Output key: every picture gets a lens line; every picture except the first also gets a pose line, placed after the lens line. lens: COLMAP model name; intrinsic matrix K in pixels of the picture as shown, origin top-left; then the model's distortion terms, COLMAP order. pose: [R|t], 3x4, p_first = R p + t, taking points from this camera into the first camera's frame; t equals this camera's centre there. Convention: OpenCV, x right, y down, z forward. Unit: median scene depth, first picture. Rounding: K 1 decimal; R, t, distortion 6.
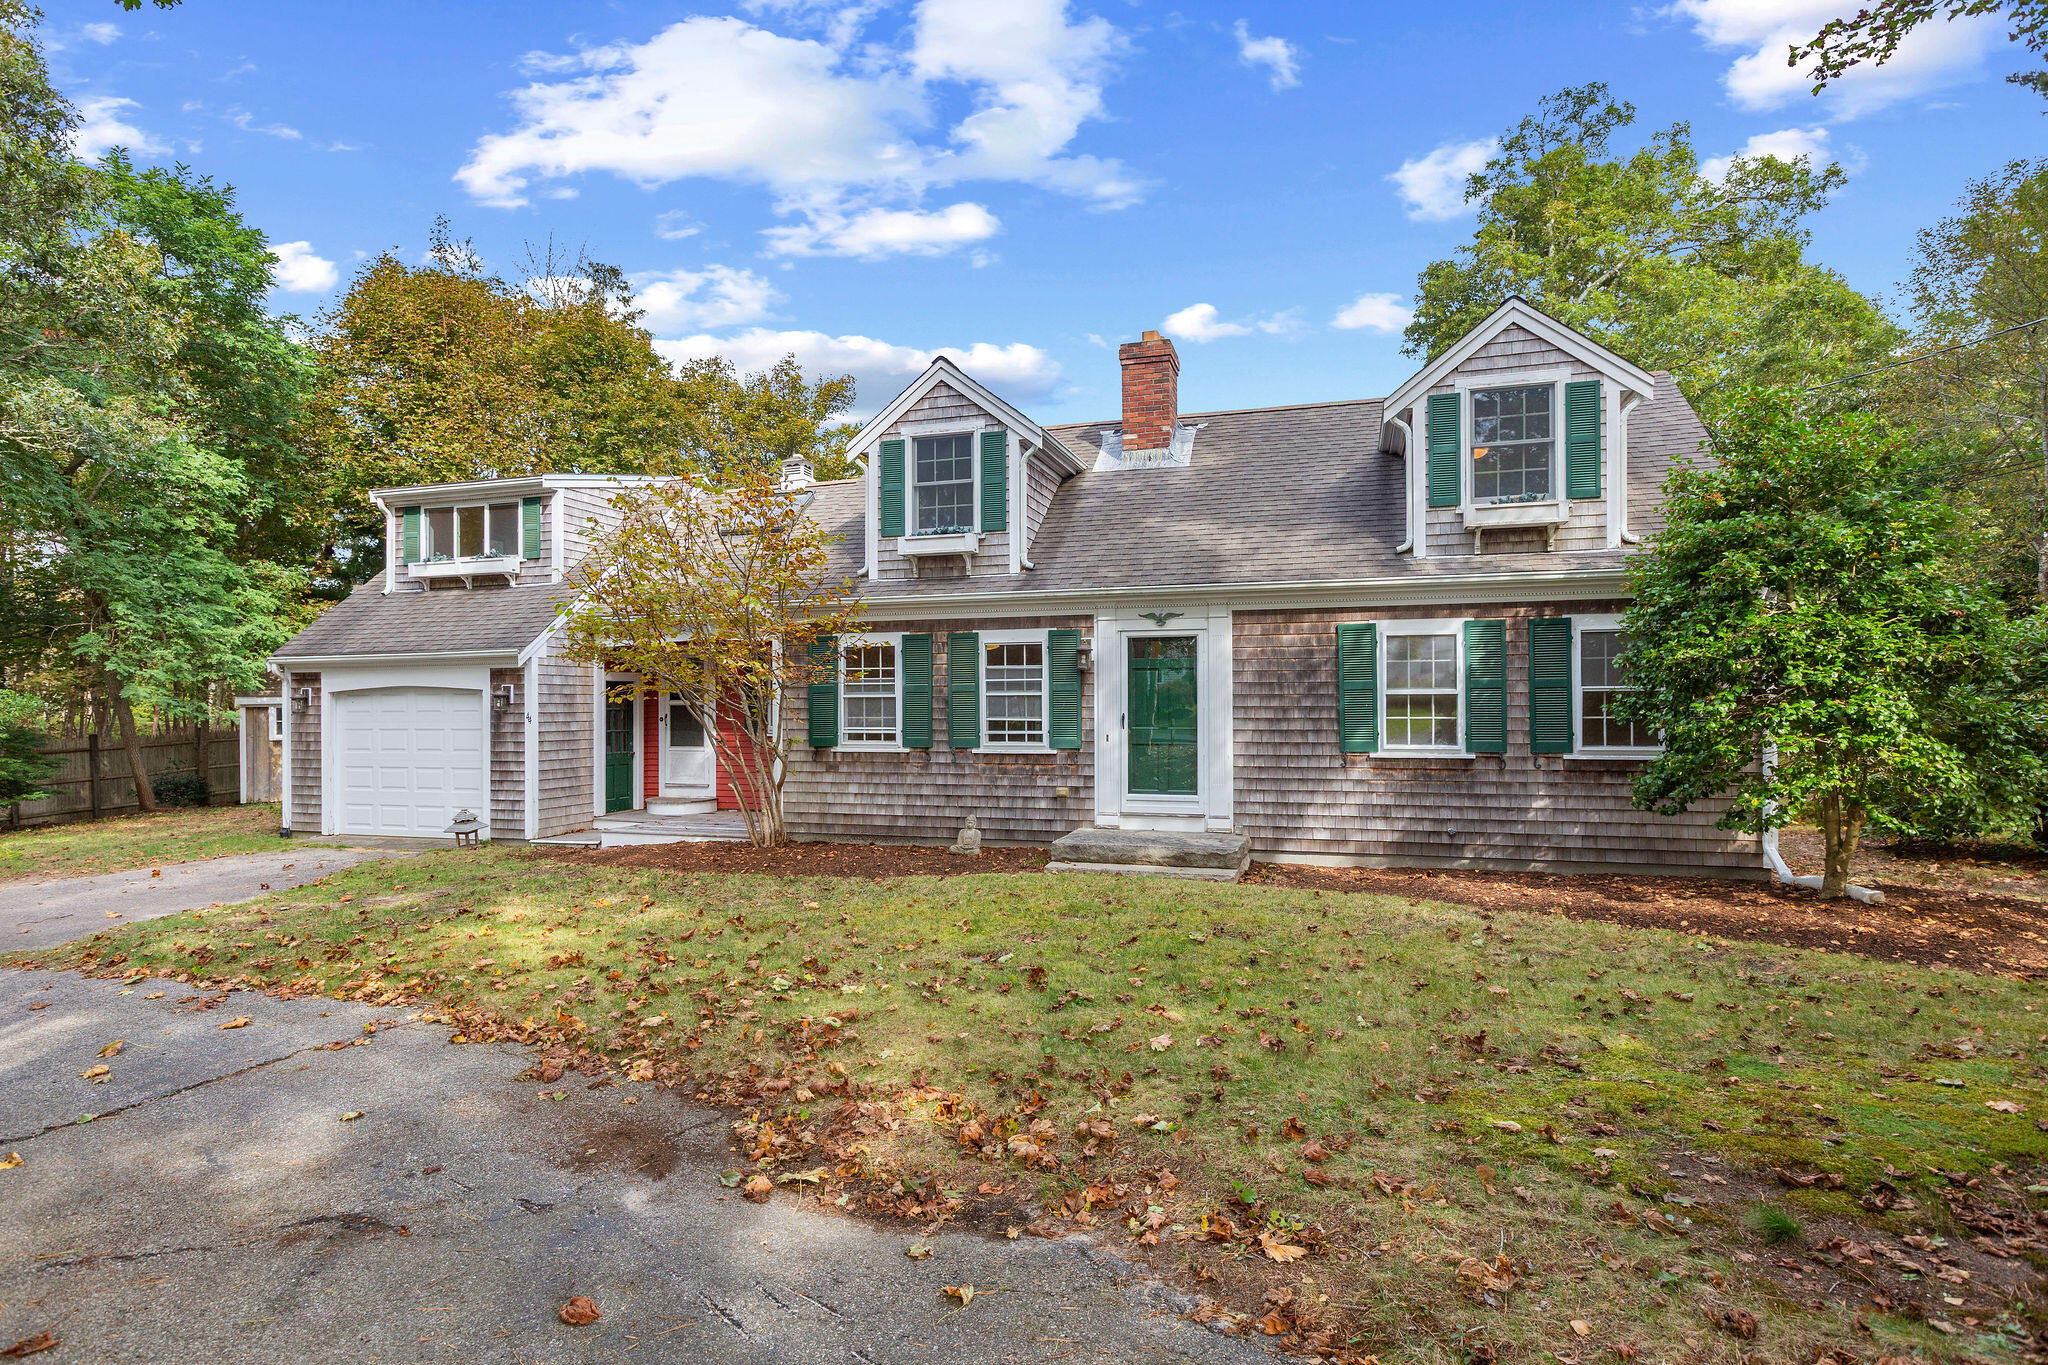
lens RADIAL K [[1032.3, 0, 1011.1], [0, 1032.3, 710.1], [0, 0, 1]] dist [-0.001409, 0.000149]
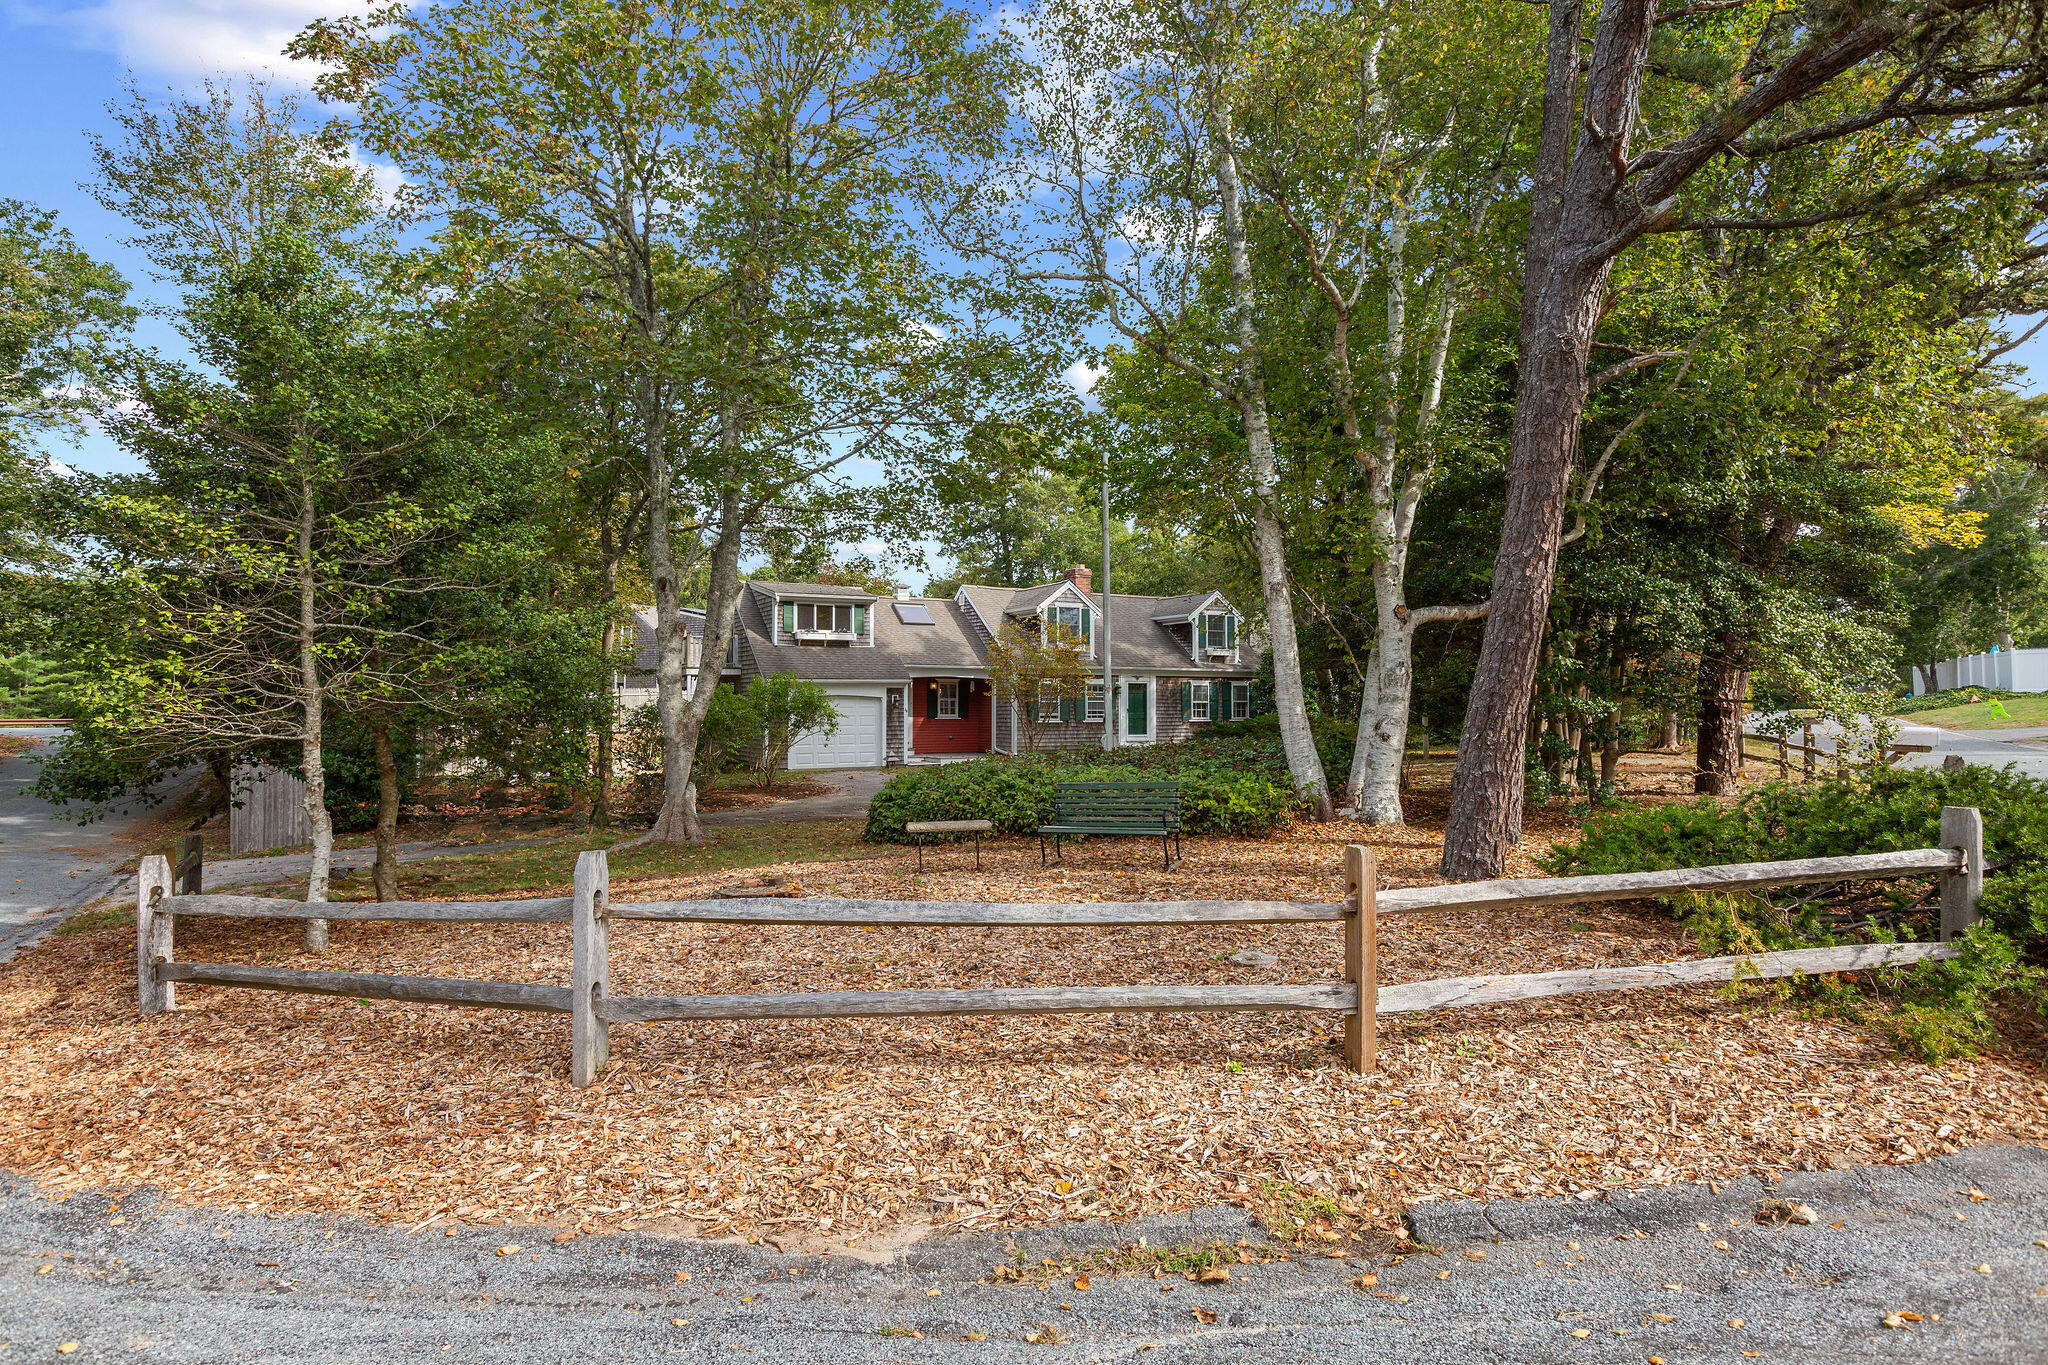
lens RADIAL K [[1112.4, 0, 1003.4], [0, 1112.4, 675.1], [0, 0, 1]] dist [-0.004339, -0.001583]
pose [[0.701995, 0.022533, 0.711826, -2.431880], [0.000709, 0.999477, -0.032337, 0.010386], [-0.712182, 0.023205, 0.701611, -1.015569]]
